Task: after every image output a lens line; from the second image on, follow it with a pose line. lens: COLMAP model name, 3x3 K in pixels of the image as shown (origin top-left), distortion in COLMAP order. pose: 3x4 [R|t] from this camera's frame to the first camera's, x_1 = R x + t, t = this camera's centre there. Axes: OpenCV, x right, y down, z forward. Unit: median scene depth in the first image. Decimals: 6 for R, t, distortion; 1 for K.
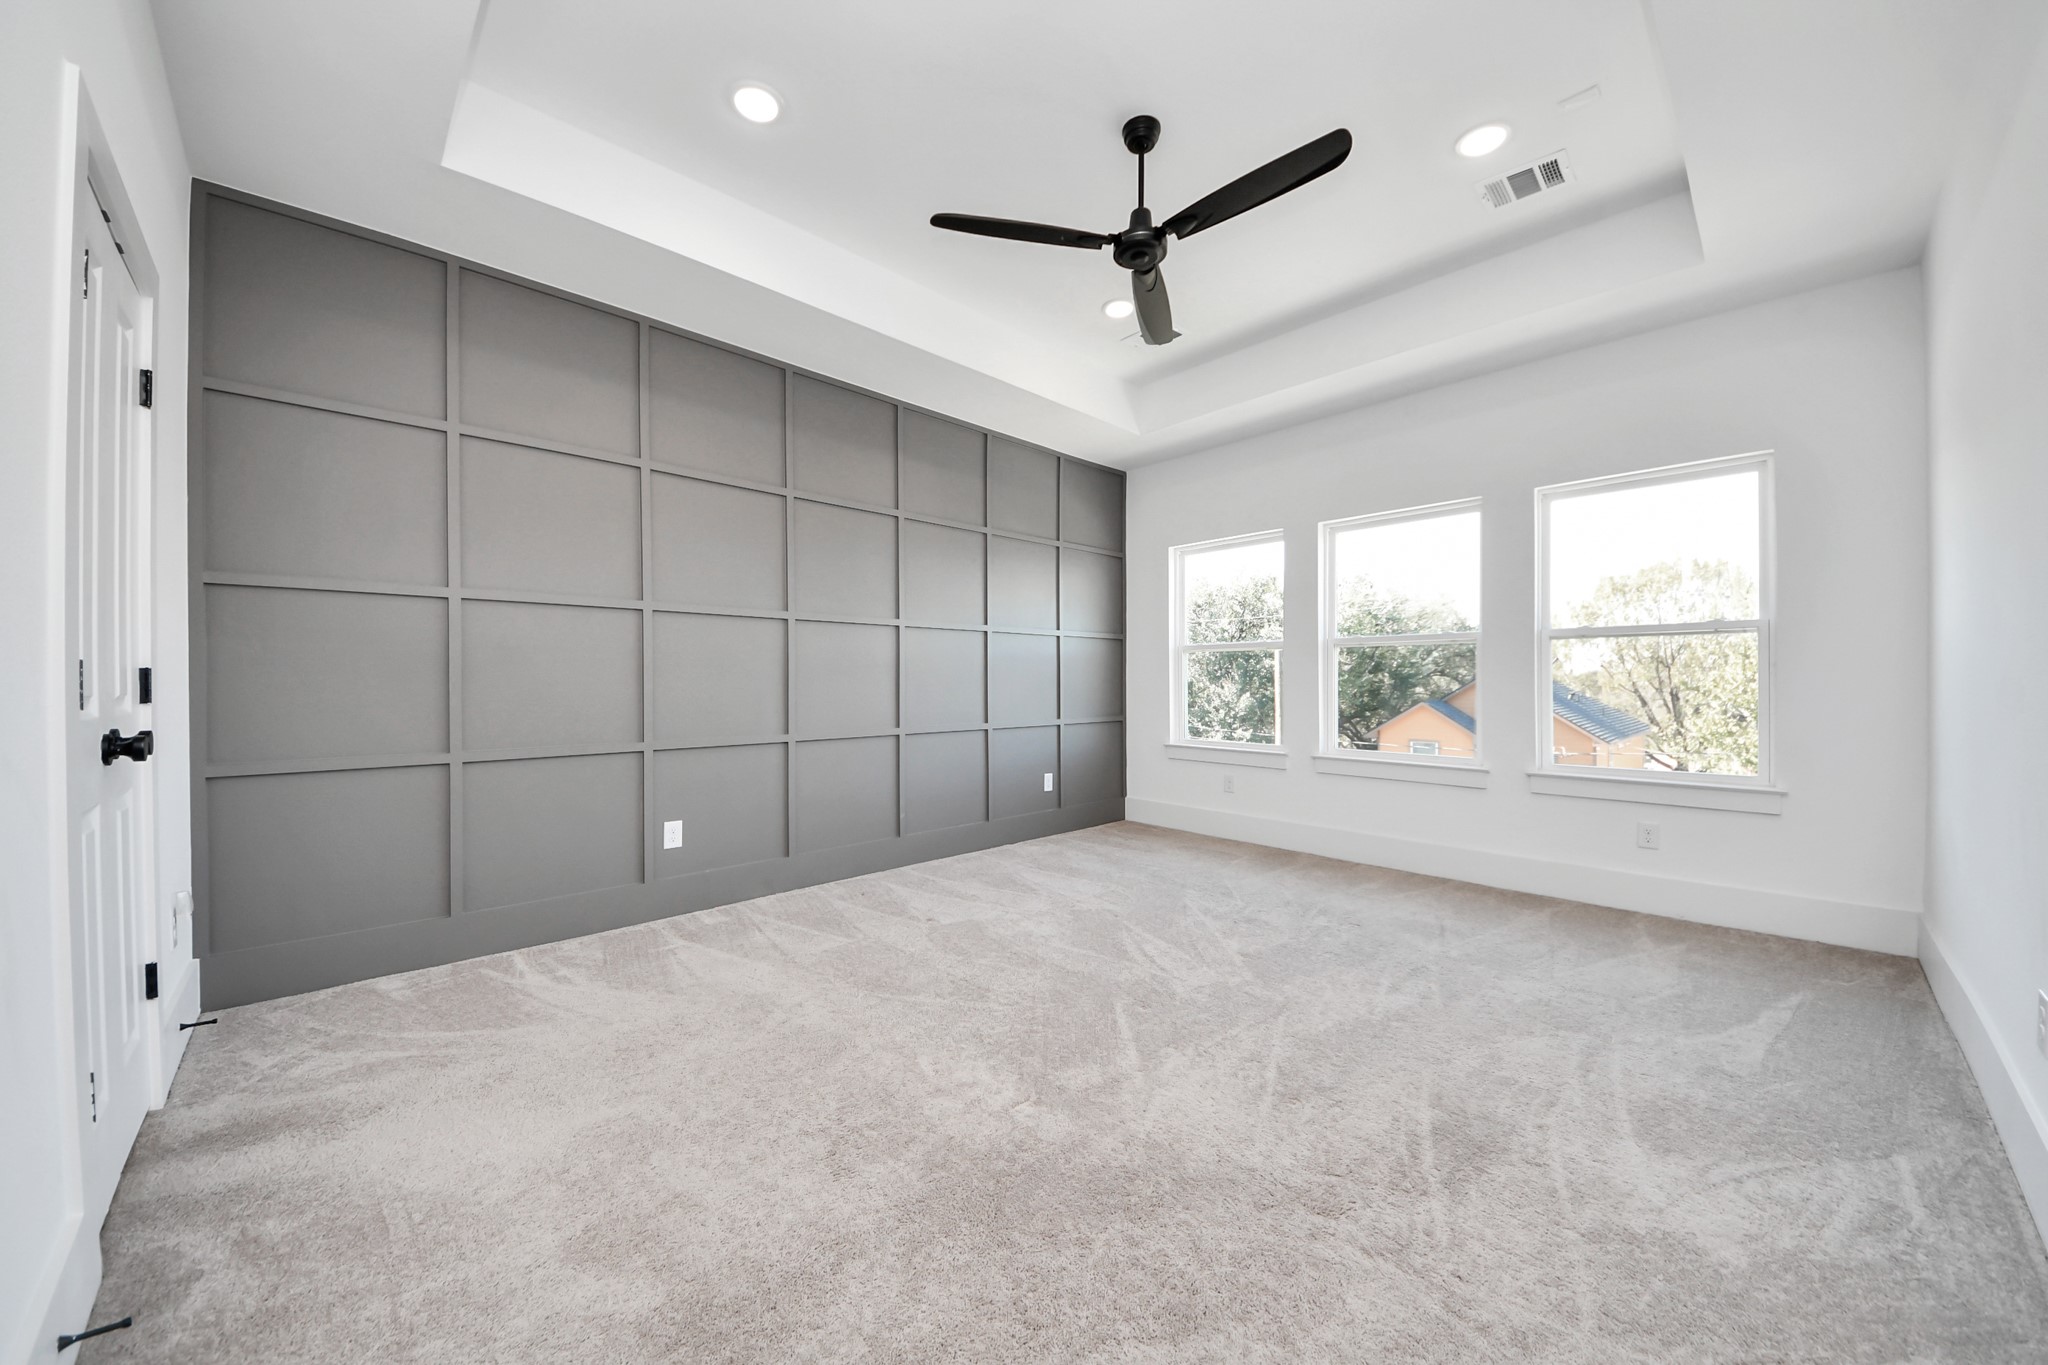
lens RADIAL K [[721.1, 0, 1015.2], [0, 721.1, 685.1], [0, 0, 1]] dist [0.045341, -0.028303]
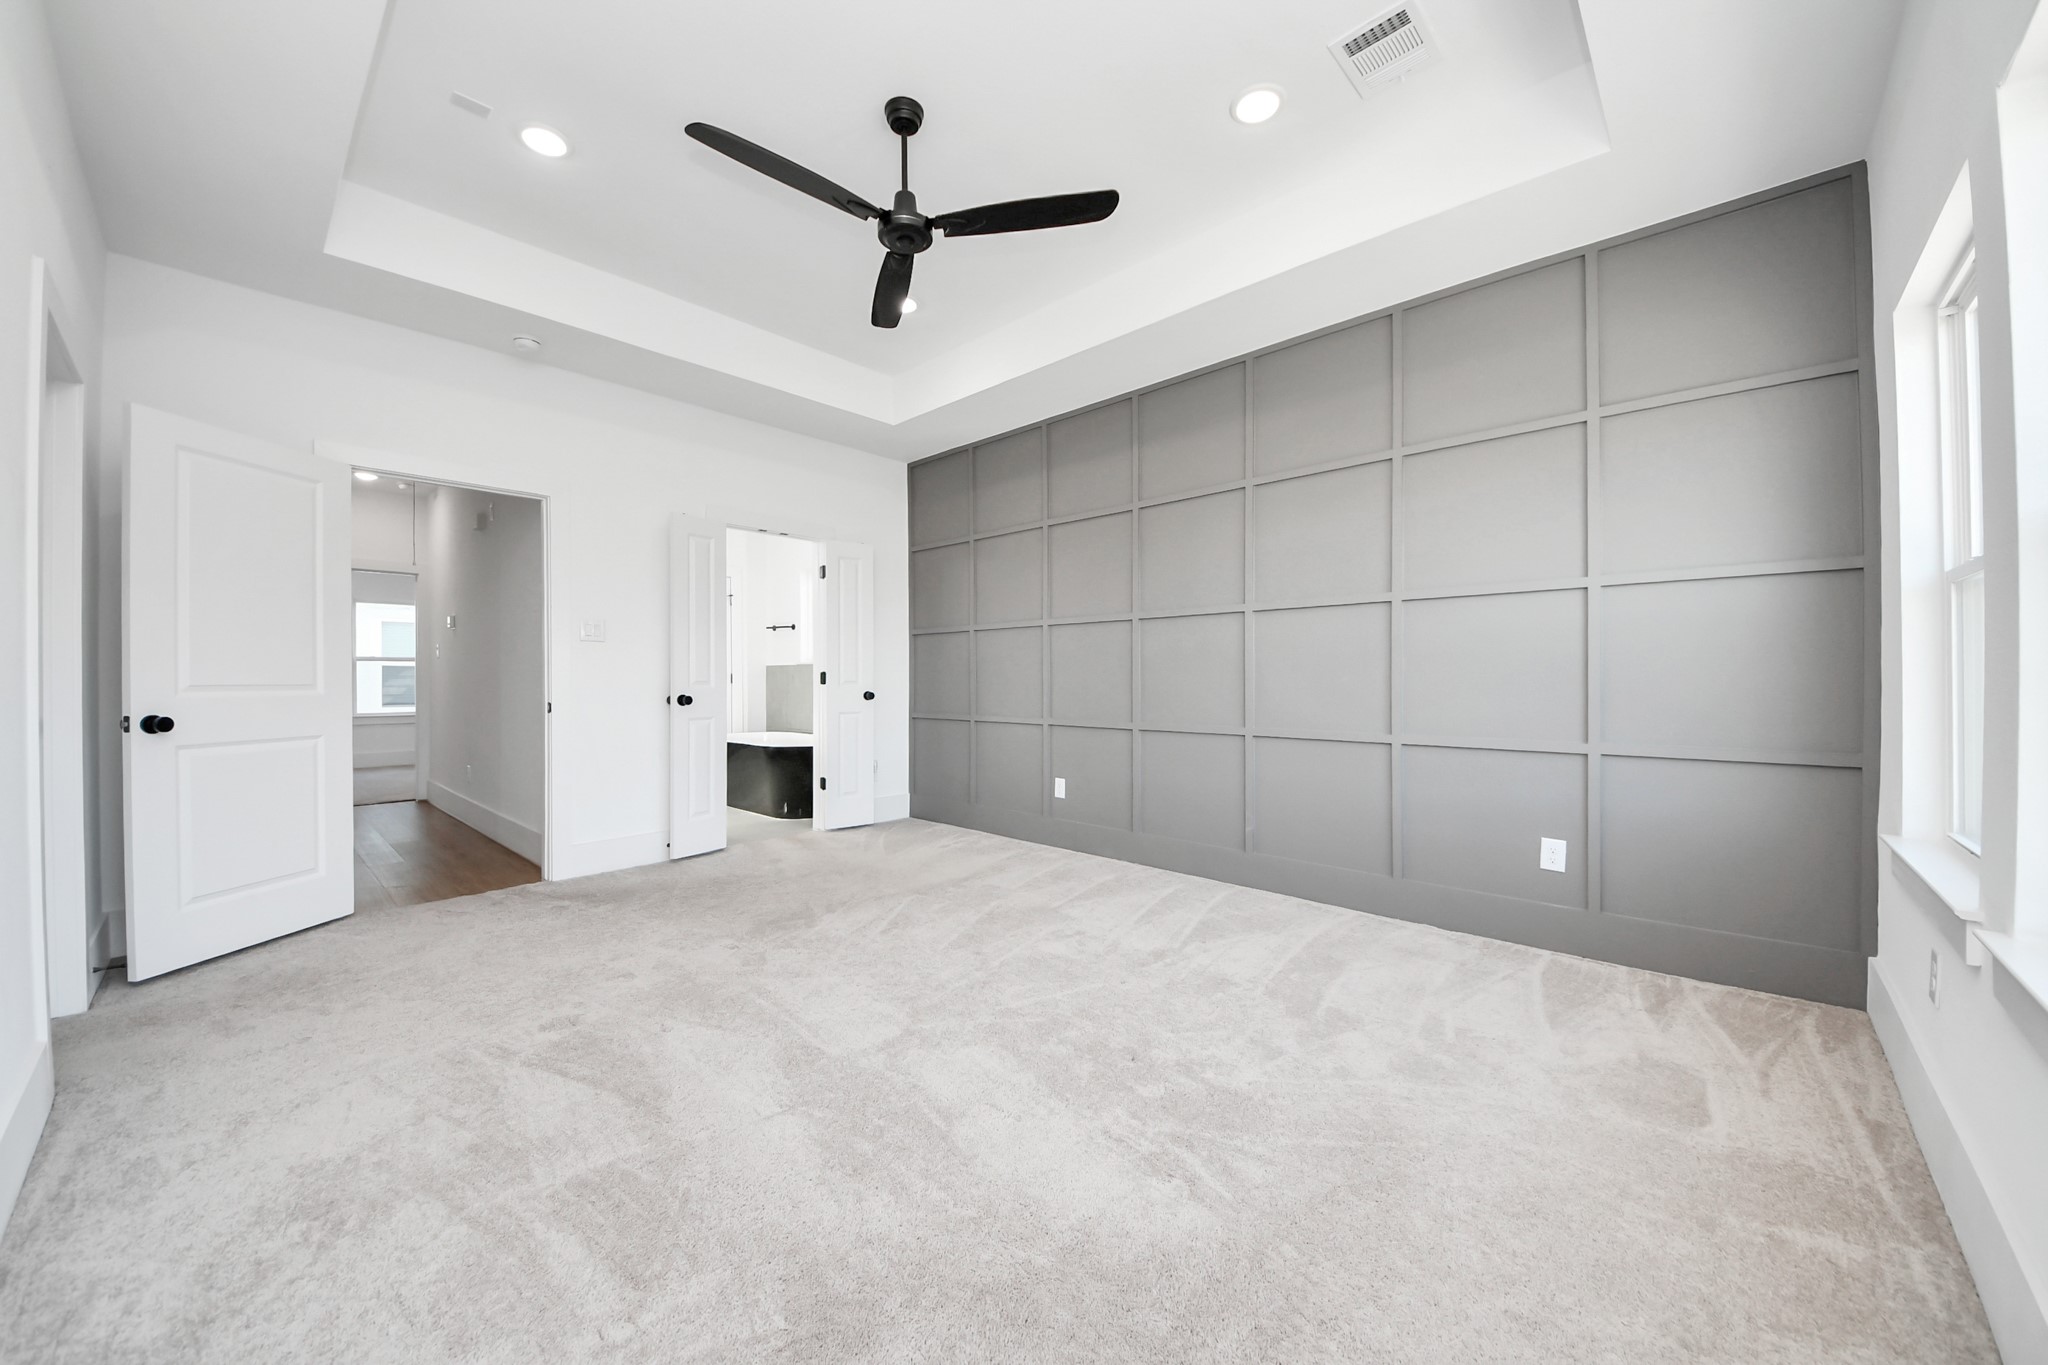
lens RADIAL K [[721.1, 0, 1015.2], [0, 721.1, 685.1], [0, 0, 1]] dist [0.045341, -0.028303]
pose [[0.063949, 0.013498, -0.997862, 0.832677], [0.002280, 0.999904, 0.013671, -0.006239], [0.997951, -0.003149, 0.063912, 0.790699]]
